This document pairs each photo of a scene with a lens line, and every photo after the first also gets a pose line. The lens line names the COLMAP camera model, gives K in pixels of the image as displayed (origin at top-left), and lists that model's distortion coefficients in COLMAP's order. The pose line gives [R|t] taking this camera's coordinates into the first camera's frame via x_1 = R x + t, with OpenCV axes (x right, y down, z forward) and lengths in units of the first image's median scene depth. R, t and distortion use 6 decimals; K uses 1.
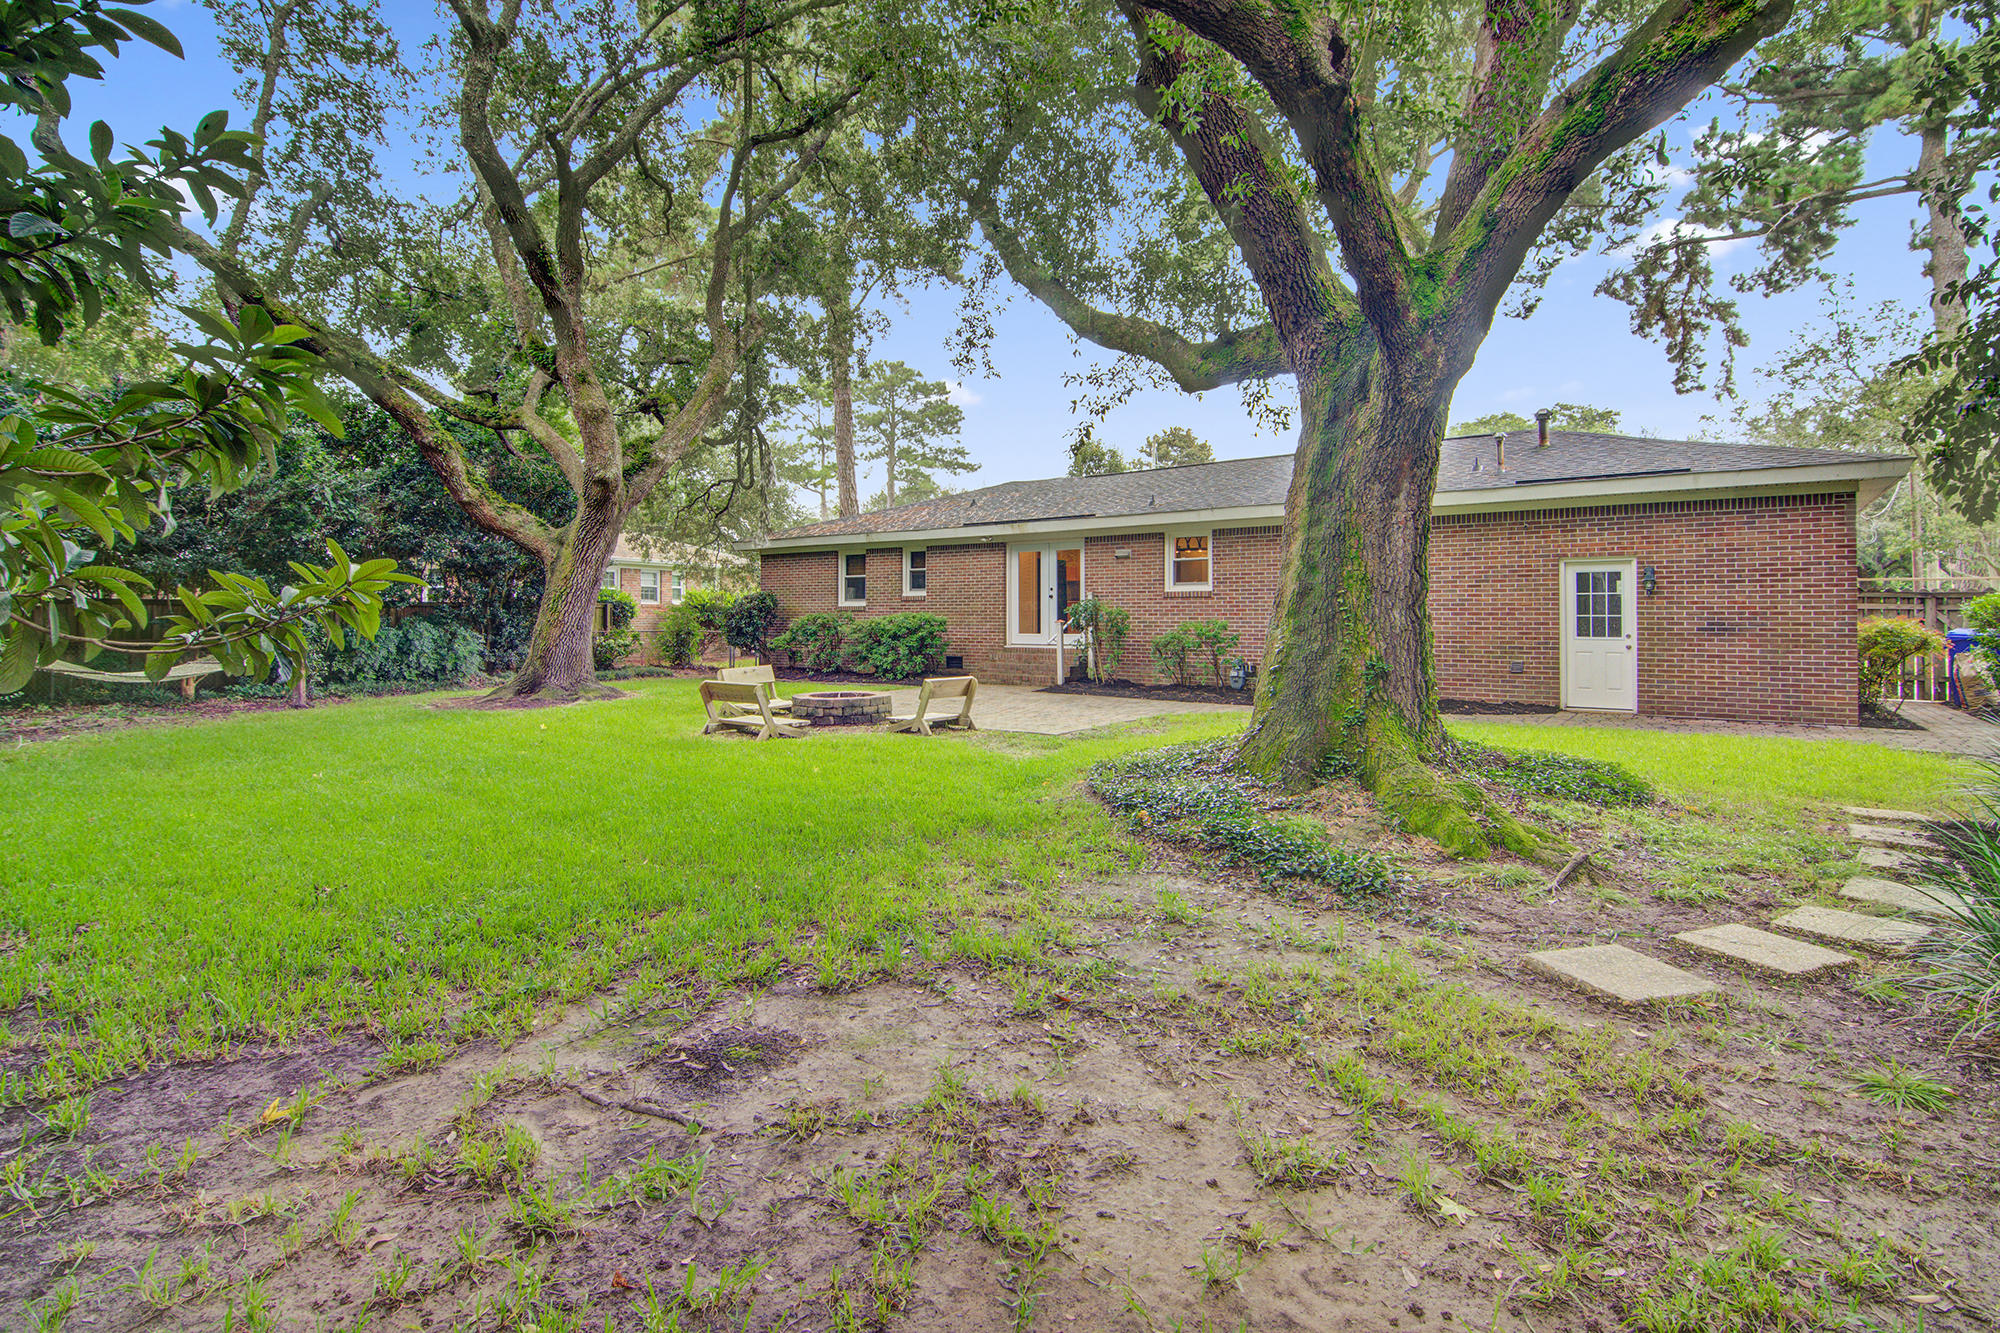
lens RADIAL K [[991.2, 0, 993.7], [0, 991.2, 606.7], [0, 0, 1]] dist [-0.001241, -0.000147]
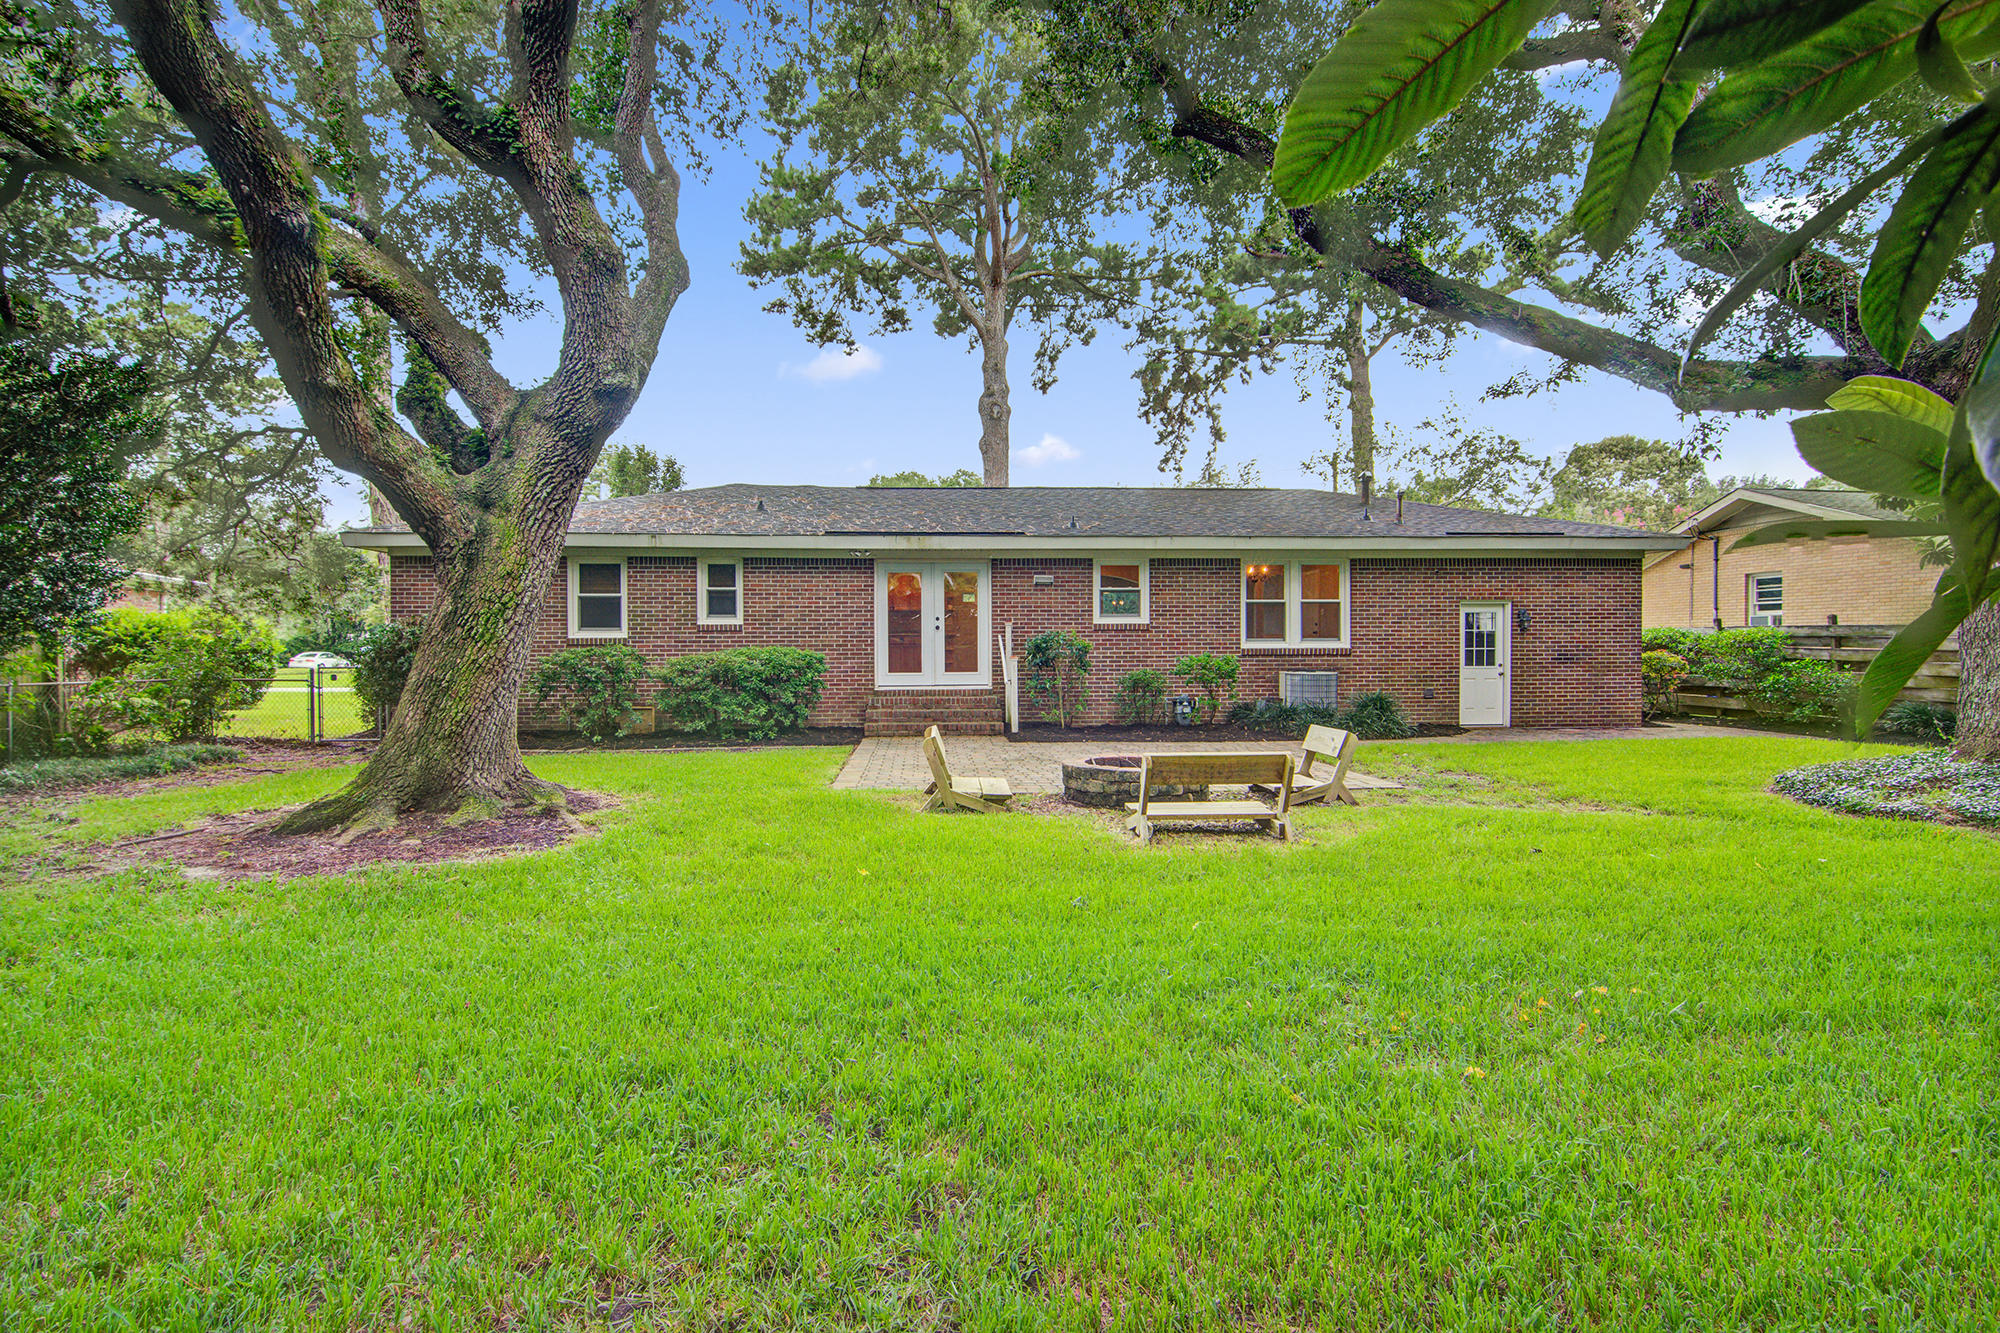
lens RADIAL K [[968.8, 0, 988.9], [0, 968.8, 644.6], [0, 0, 1]] dist [0.005903, -0.000252]
pose [[0.744299, 0.001961, 0.667844, -0.494785], [-0.001862, 0.999998, -0.000862, 0.004858], [-0.667844, -0.000602, 0.744301, 0.401979]]
